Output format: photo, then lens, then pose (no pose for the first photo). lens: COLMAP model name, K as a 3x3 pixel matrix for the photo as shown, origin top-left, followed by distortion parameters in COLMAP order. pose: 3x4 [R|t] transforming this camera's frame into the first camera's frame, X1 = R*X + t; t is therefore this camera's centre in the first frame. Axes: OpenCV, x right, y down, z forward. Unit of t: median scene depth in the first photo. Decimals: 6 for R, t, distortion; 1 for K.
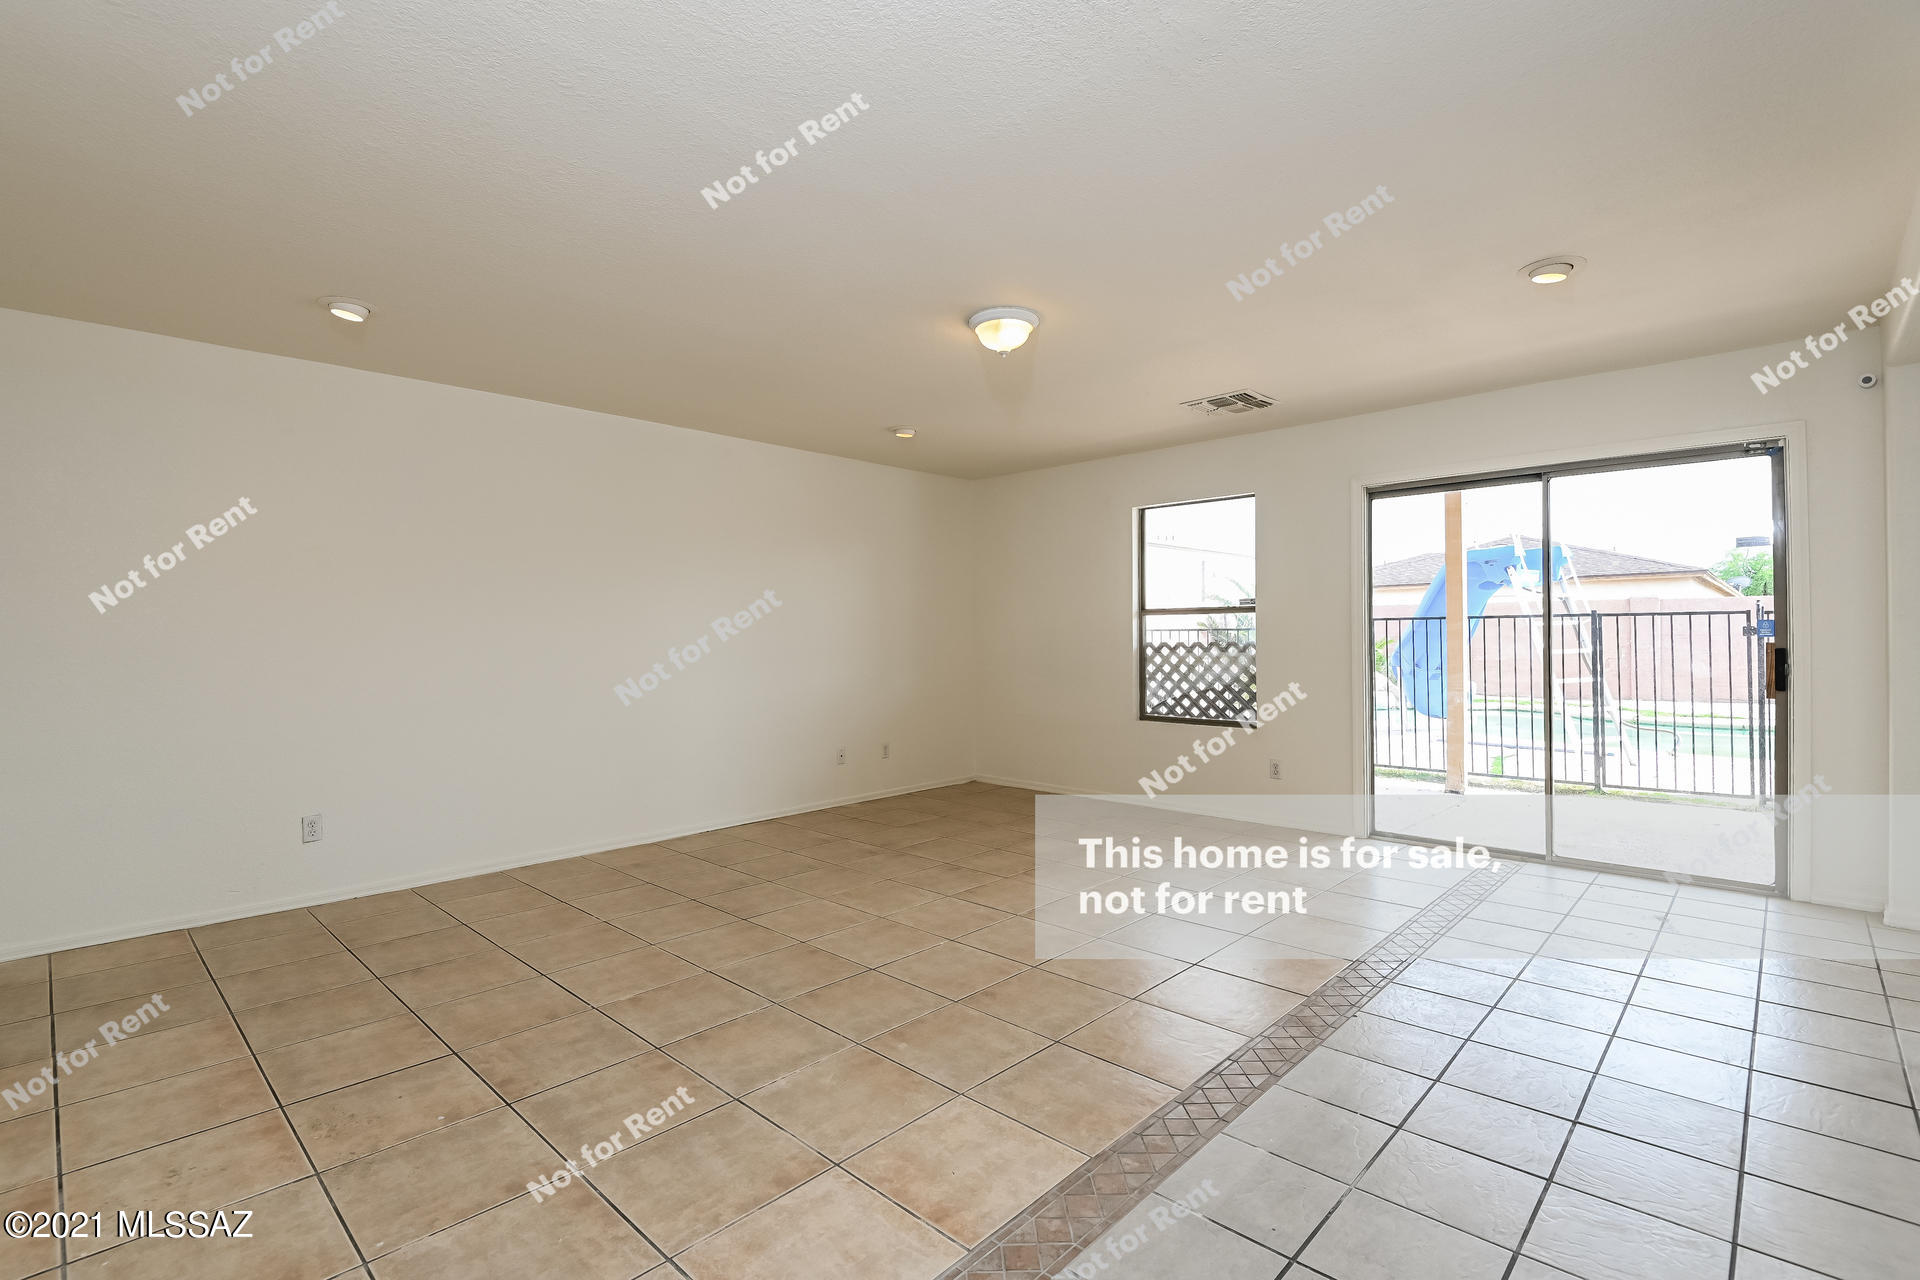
lens RADIAL K [[877.7, 0, 954.0], [0, 877.7, 628.6], [0, 0, 1]] dist [-0.002031, -0.000654]
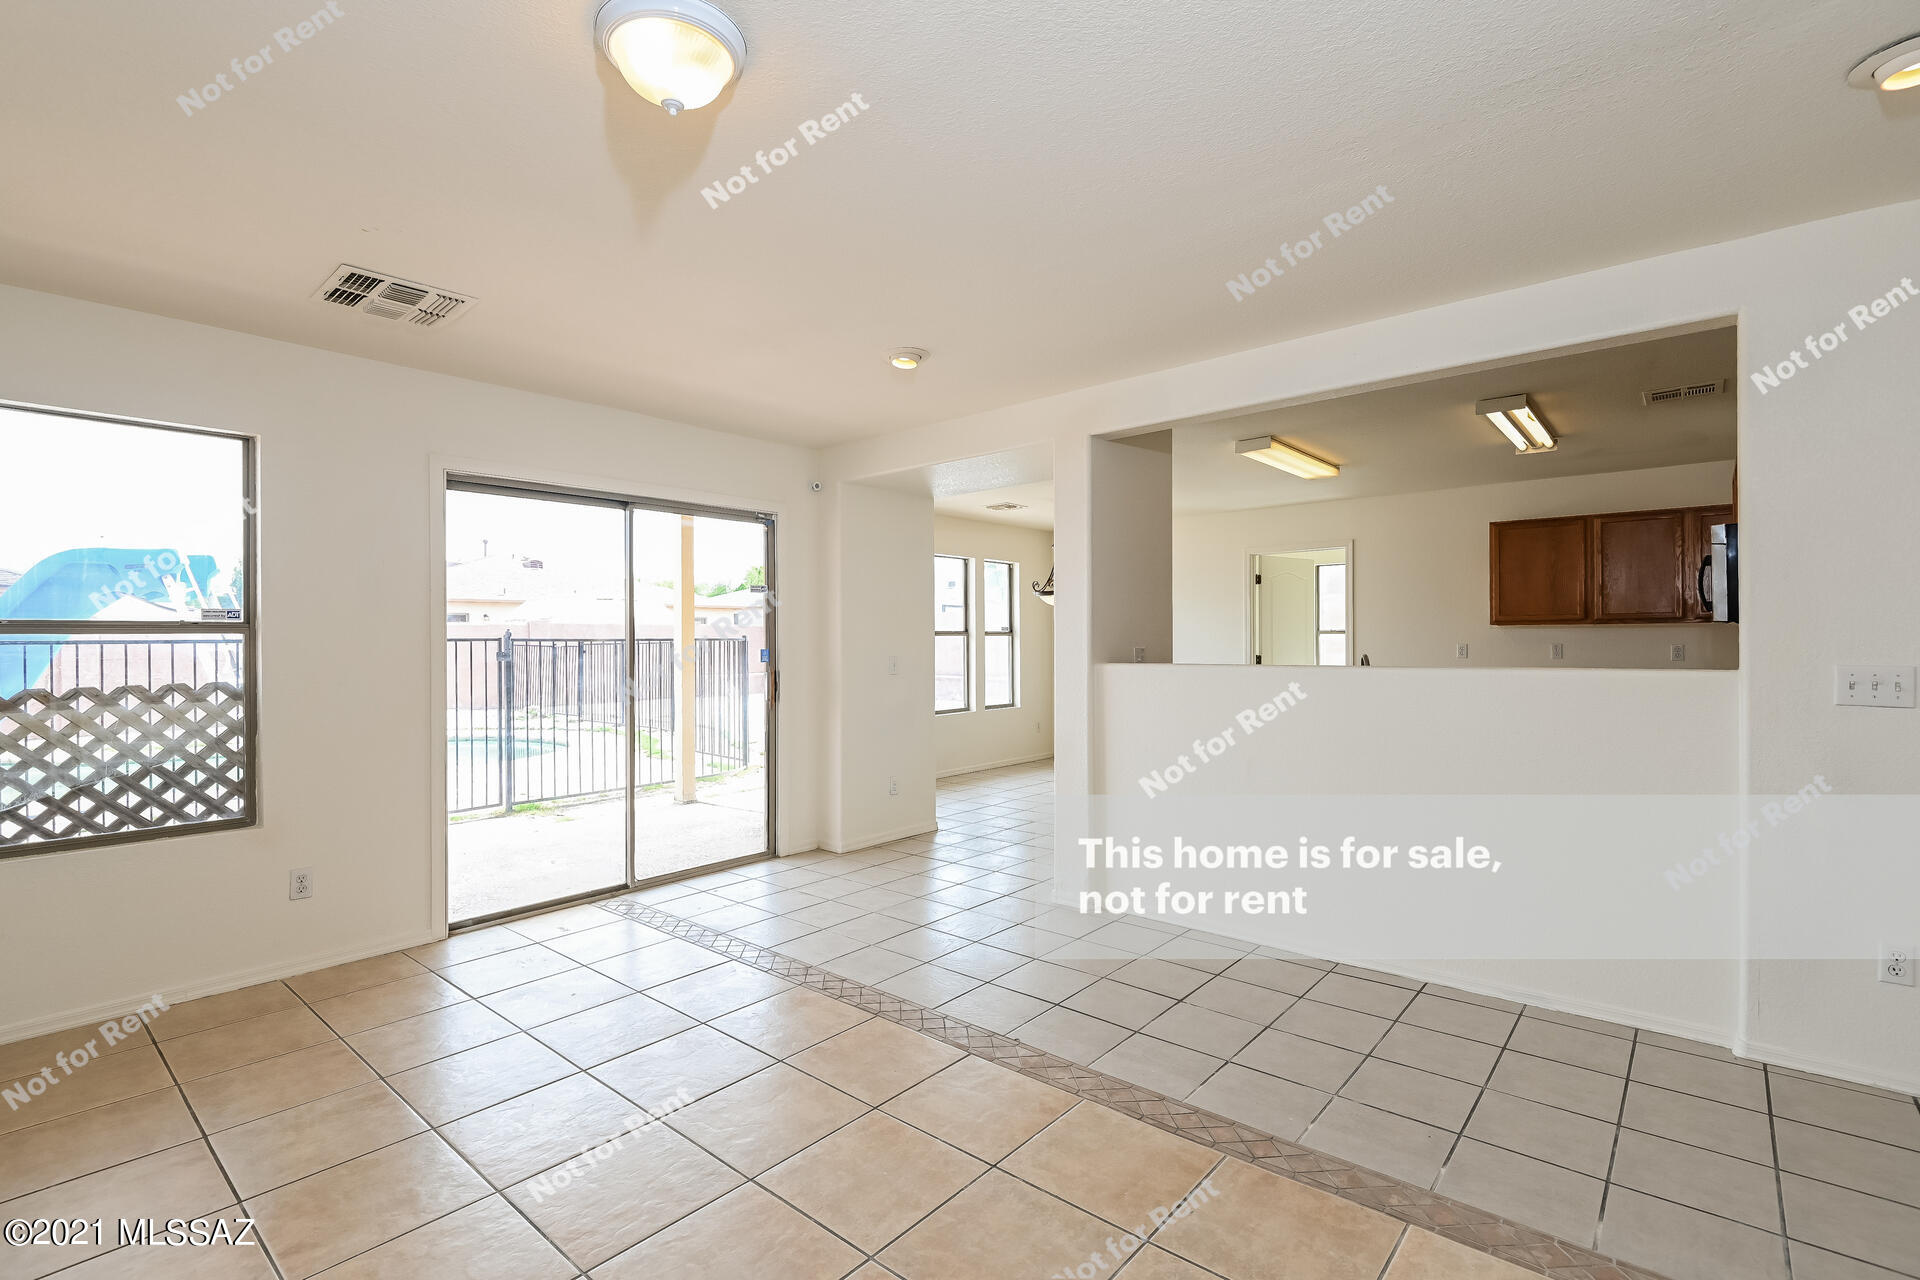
lens RADIAL K [[877.7, 0, 954.0], [0, 877.7, 628.6], [0, 0, 1]] dist [-0.002031, -0.000654]
pose [[-0.042947, 0.020915, 0.998858, -0.410546], [-0.004100, 0.999769, -0.021110, -0.014672], [-0.999069, -0.005002, -0.042852, 0.794215]]
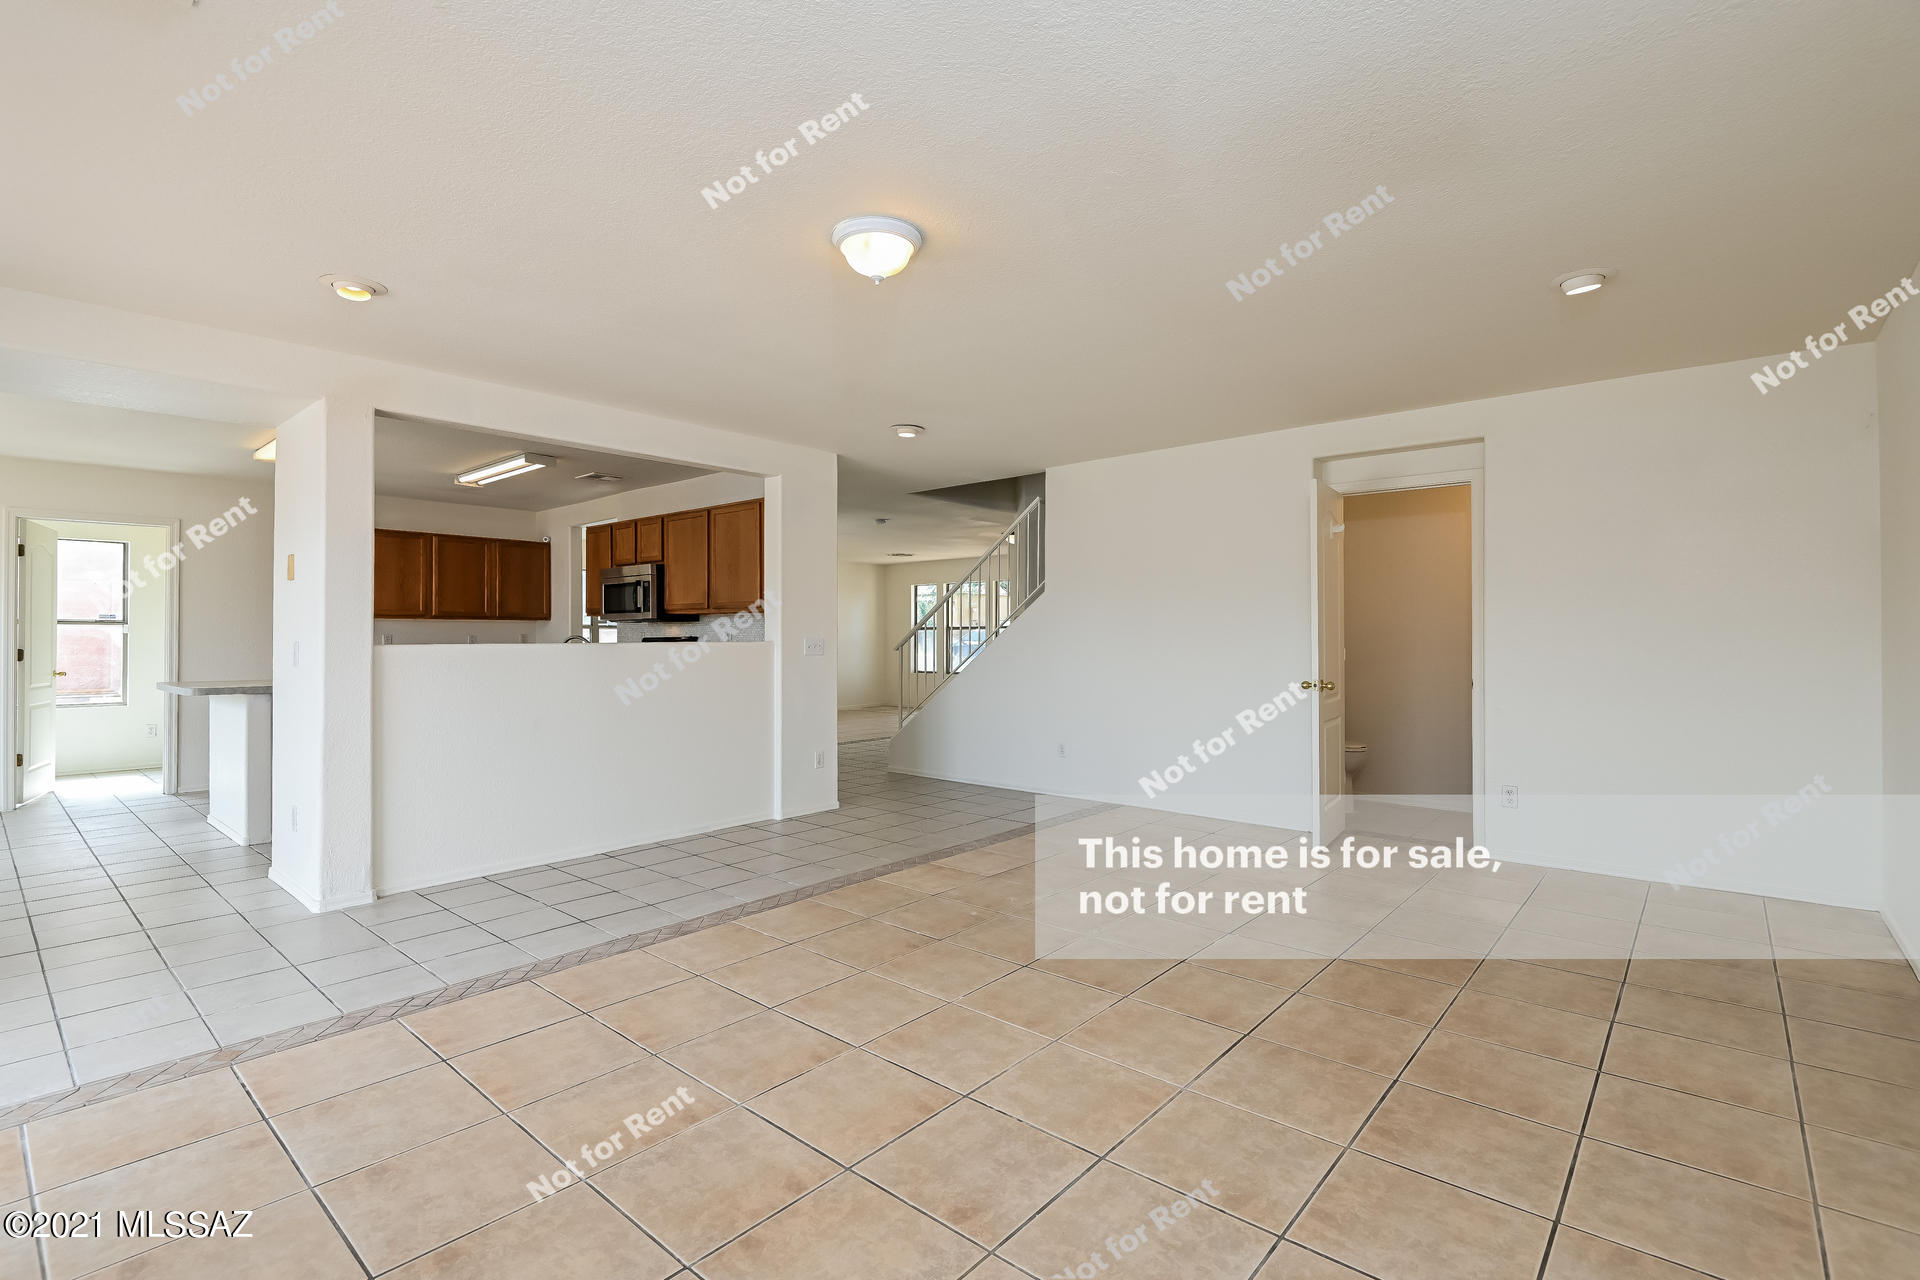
lens RADIAL K [[877.7, 0, 954.0], [0, 877.7, 628.6], [0, 0, 1]] dist [-0.002031, -0.000654]
pose [[-0.998968, 0.011353, -0.043972, 0.023295], [0.012138, 0.999771, -0.017622, 0.012464], [0.043762, -0.018138, -0.998877, 1.646679]]
